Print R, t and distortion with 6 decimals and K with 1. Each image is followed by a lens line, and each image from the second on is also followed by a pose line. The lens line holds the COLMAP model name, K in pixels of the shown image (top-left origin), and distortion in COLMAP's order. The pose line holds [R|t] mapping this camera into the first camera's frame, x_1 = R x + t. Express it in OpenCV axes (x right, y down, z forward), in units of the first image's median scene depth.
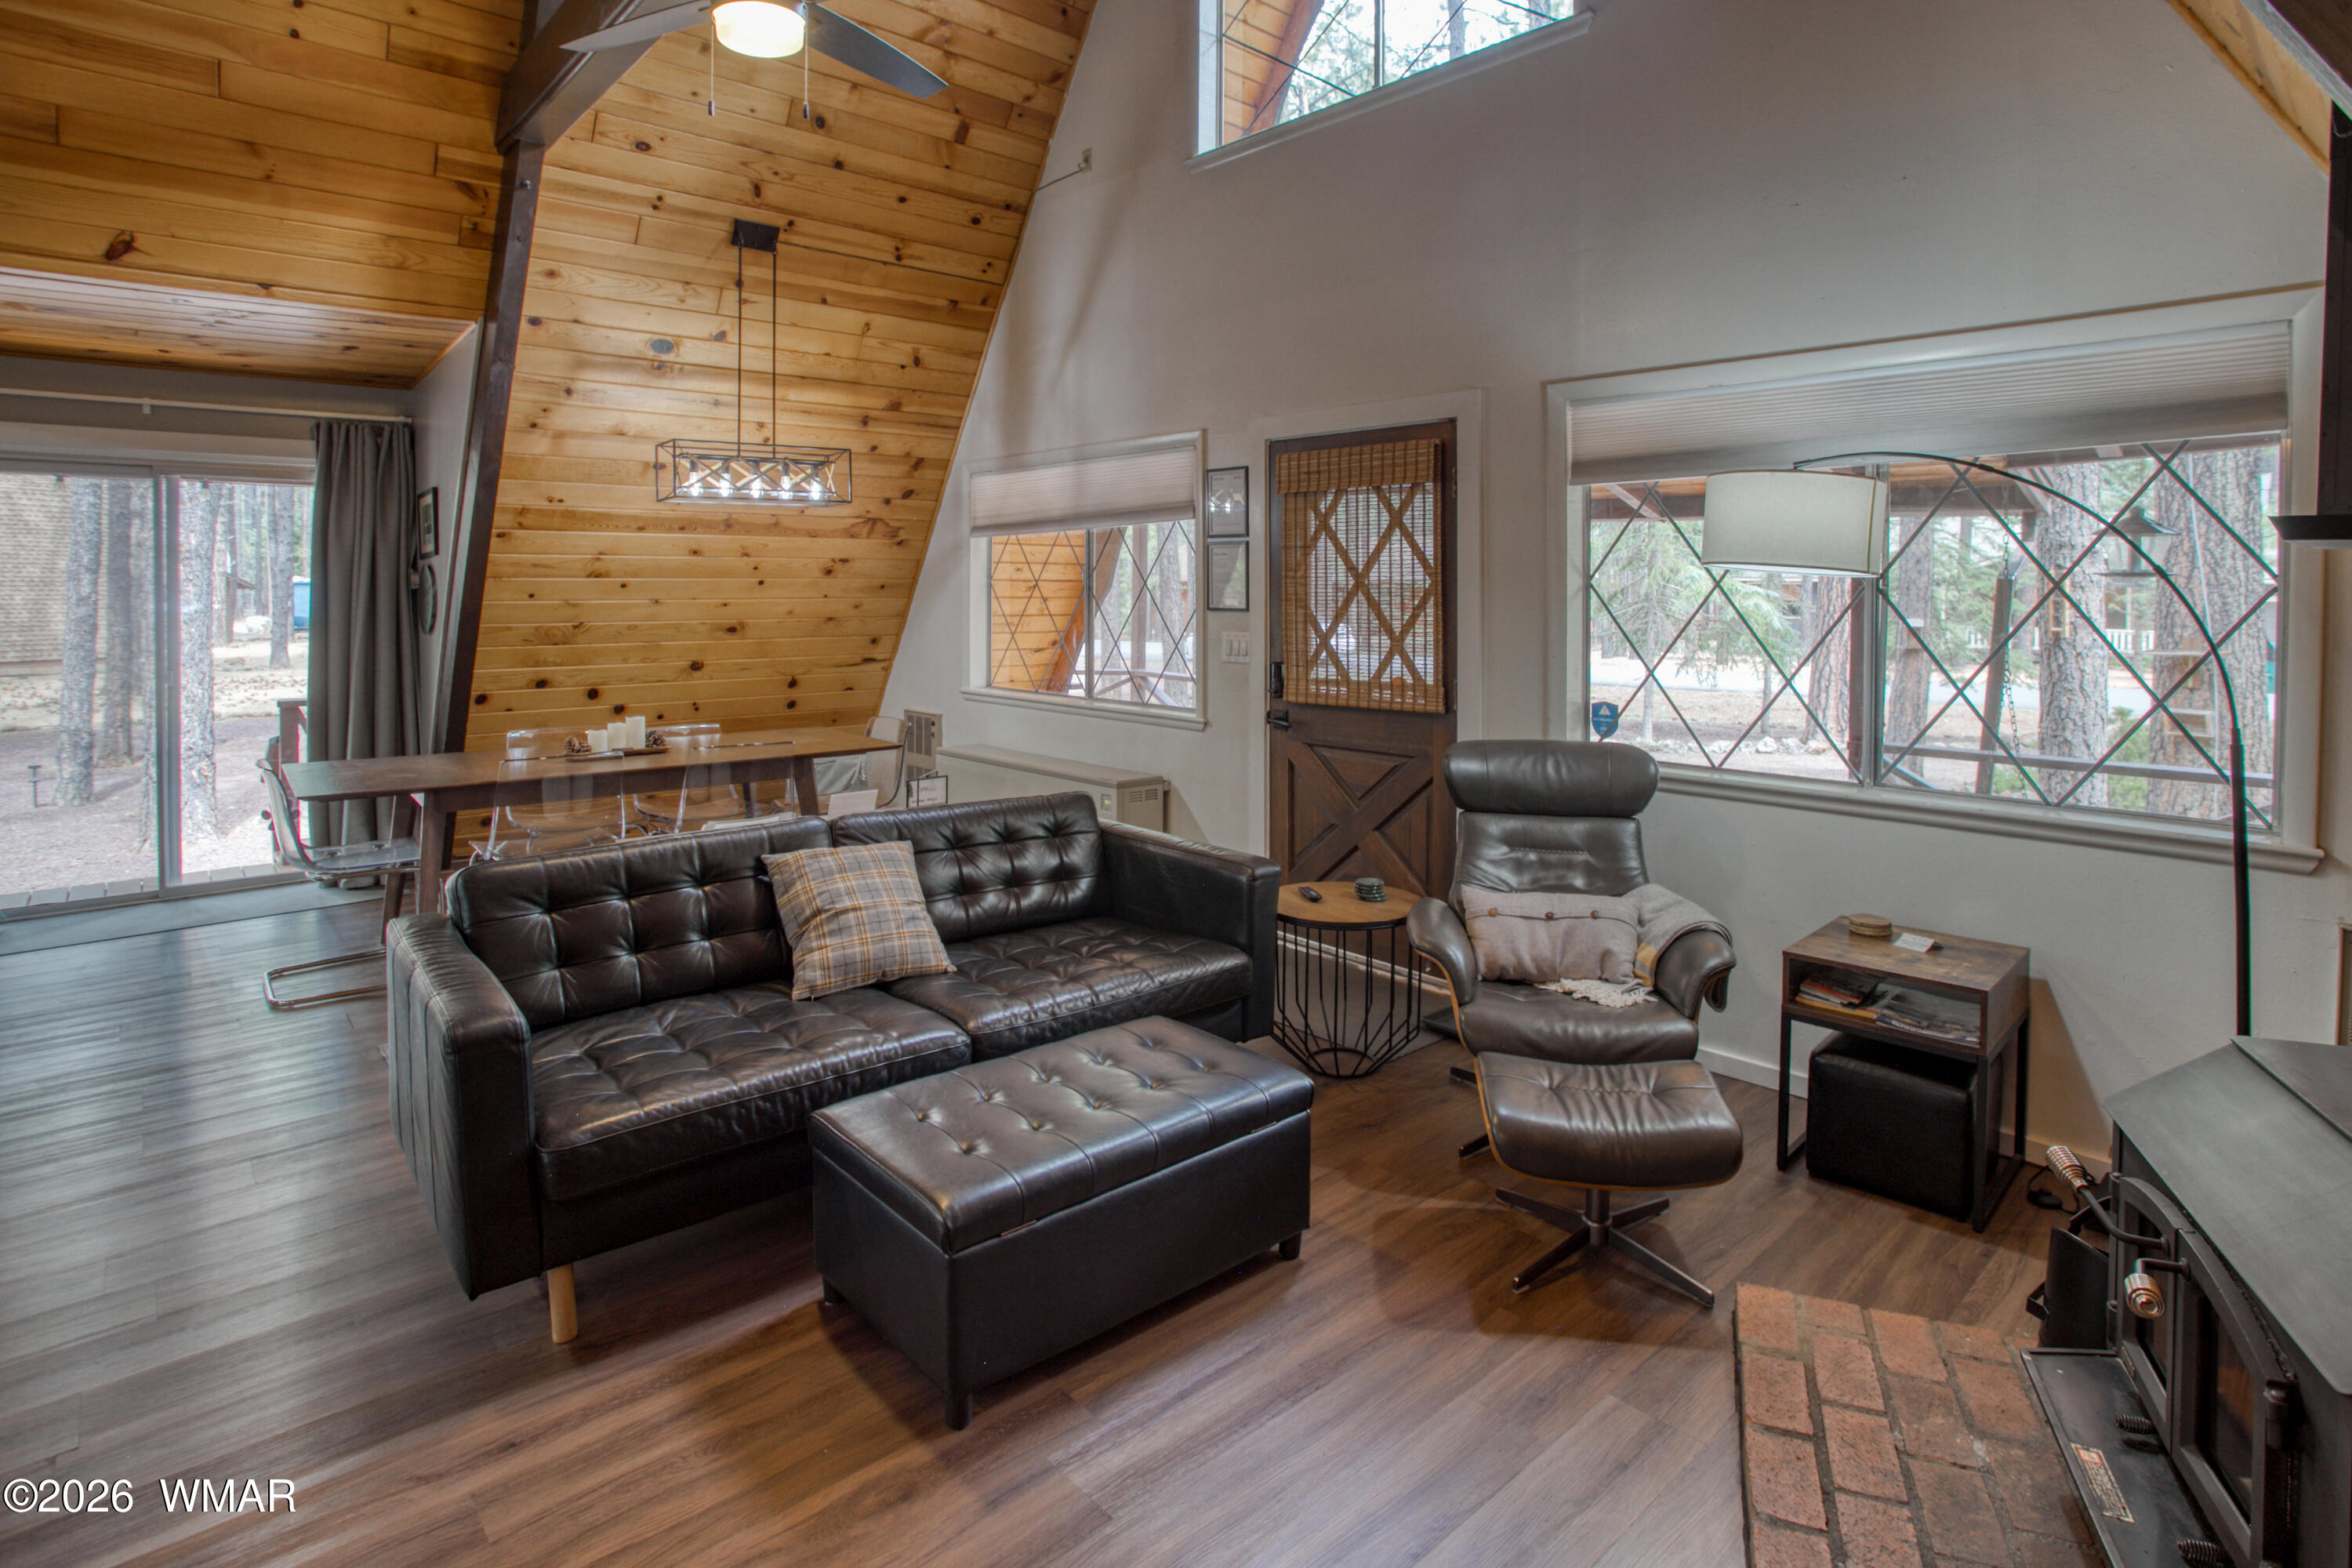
lens RADIAL K [[1208.6, 0, 1174.4], [0, 1208.6, 594.1], [0, 0, 1]] dist [-0.052445, -0.000043]
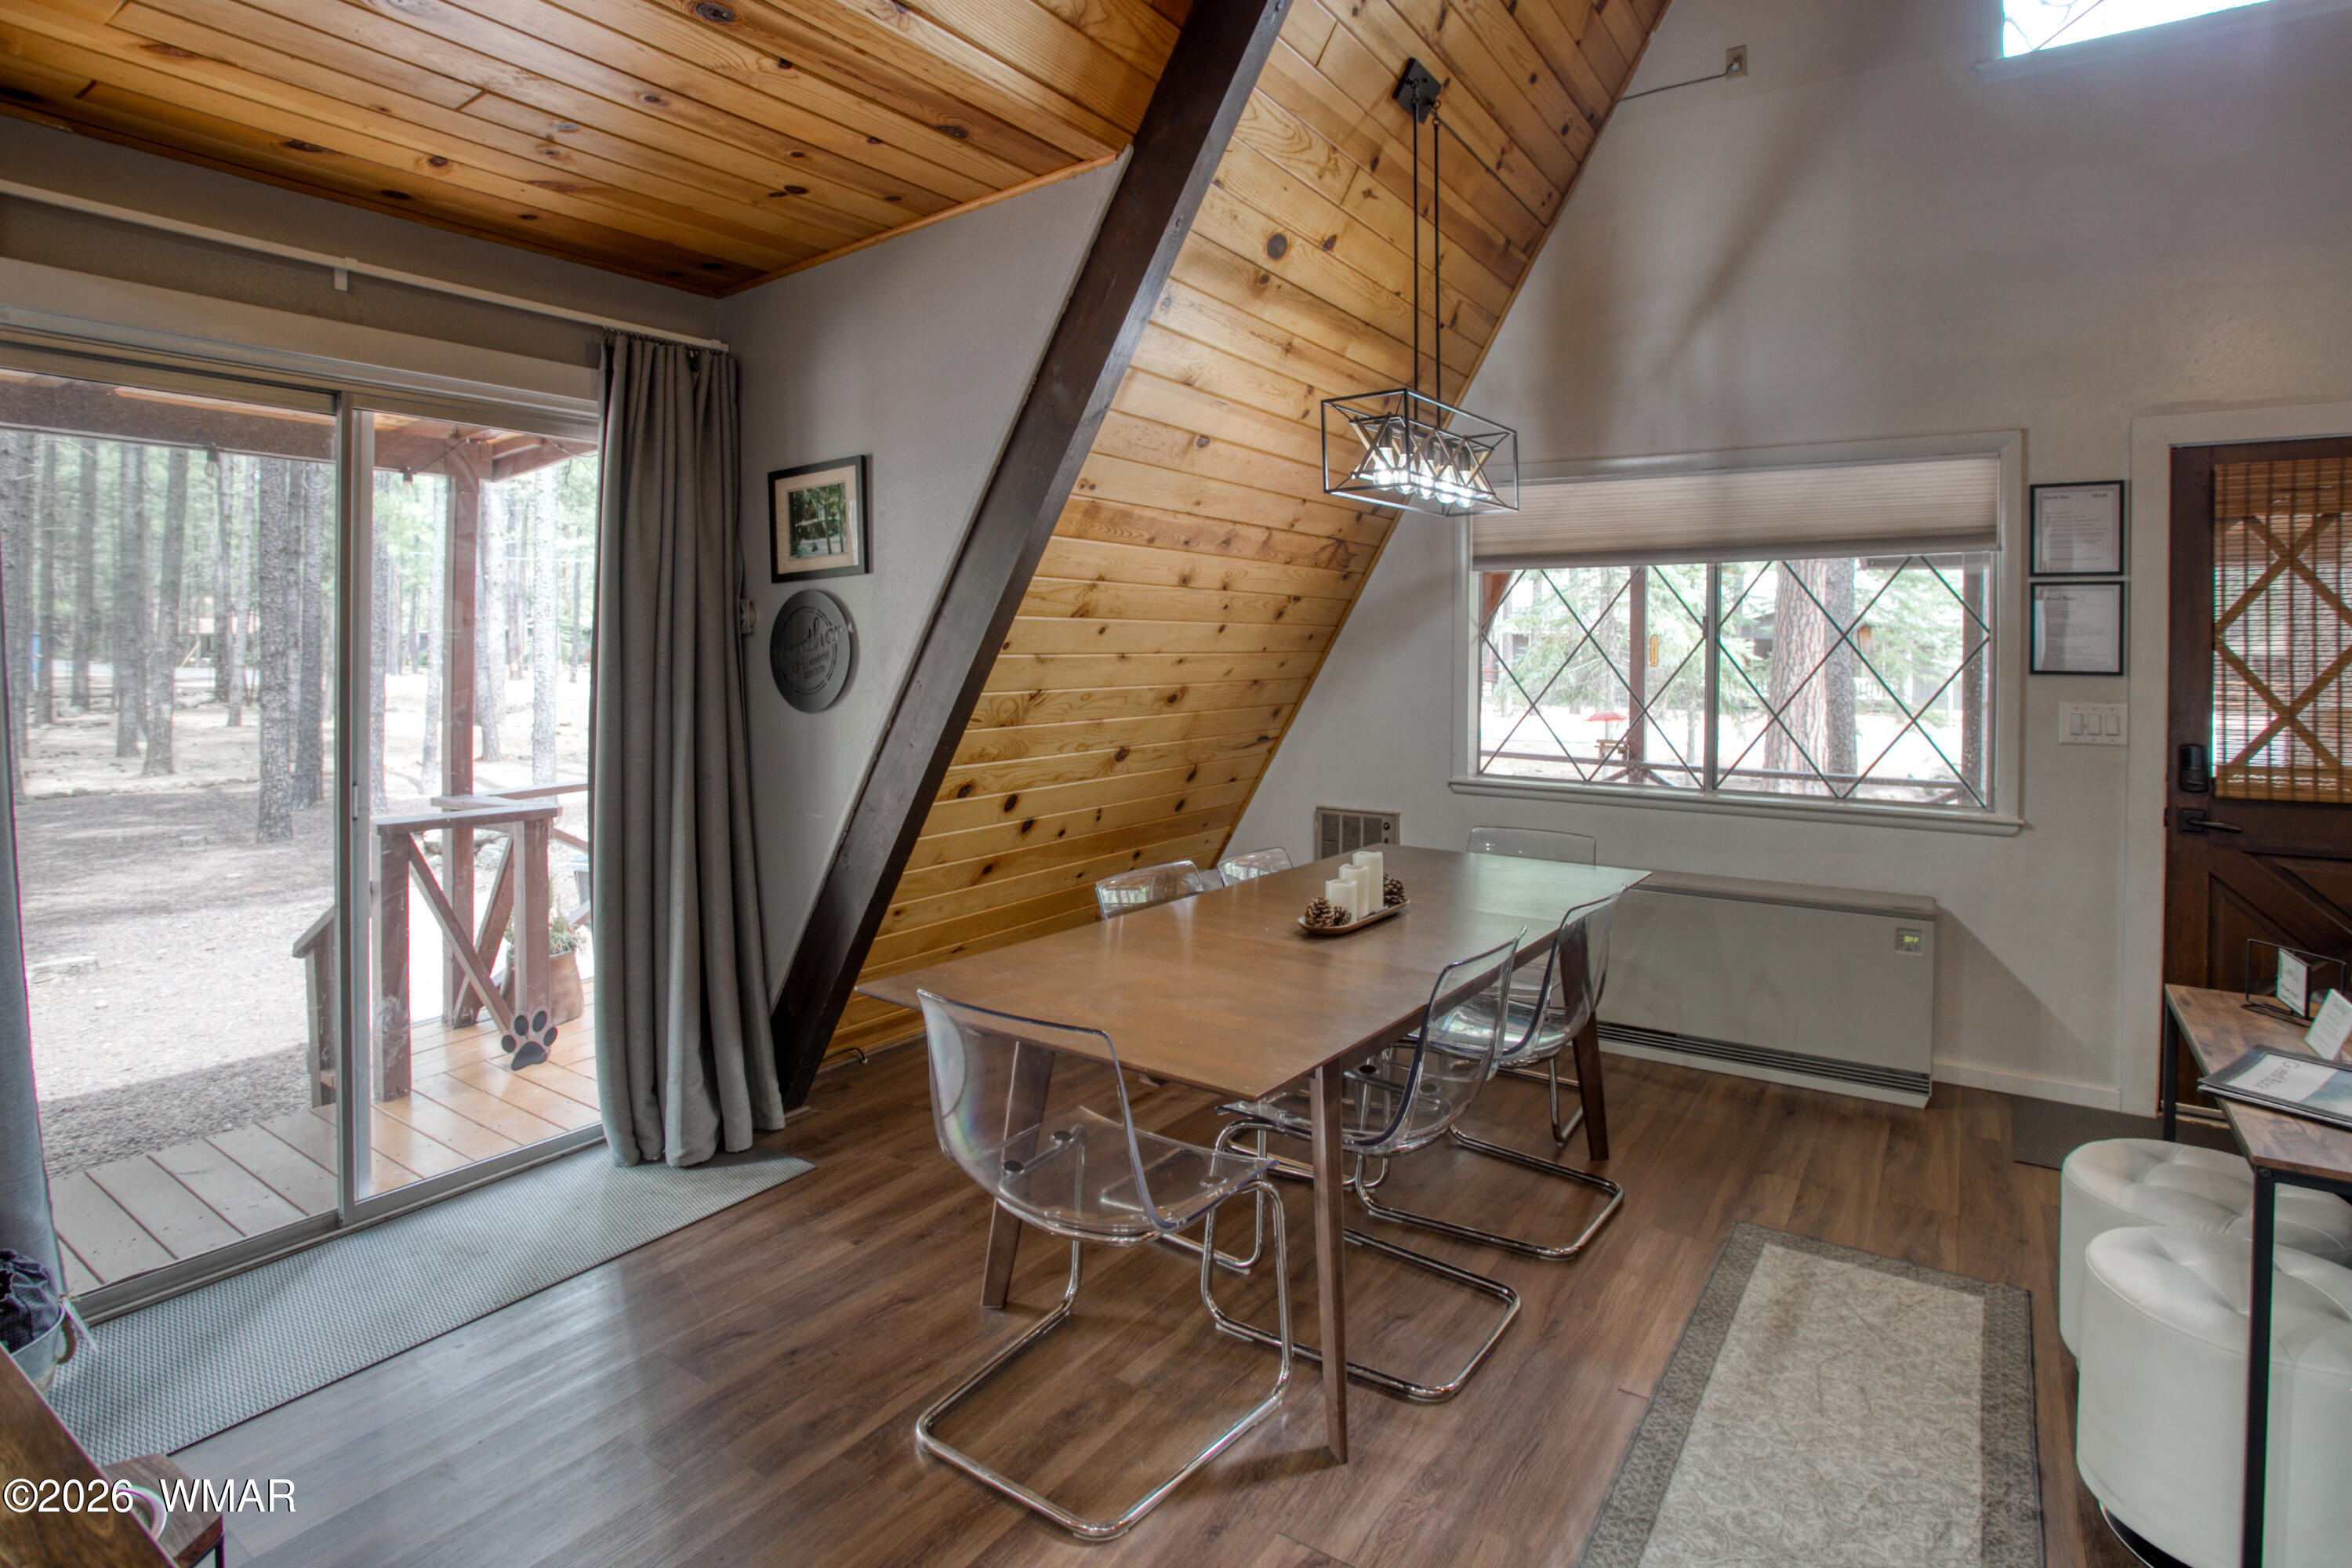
lens RADIAL K [[1215.4, 0, 1183.6], [0, 1215.4, 649.4], [0, 0, 1]] dist [-0.091475, 0.035027]
pose [[0.973913, 0.003939, 0.226889, -0.677464], [-0.005436, 0.999967, 0.005974, -0.002661], [-0.226858, -0.007052, 0.973902, 0.443631]]
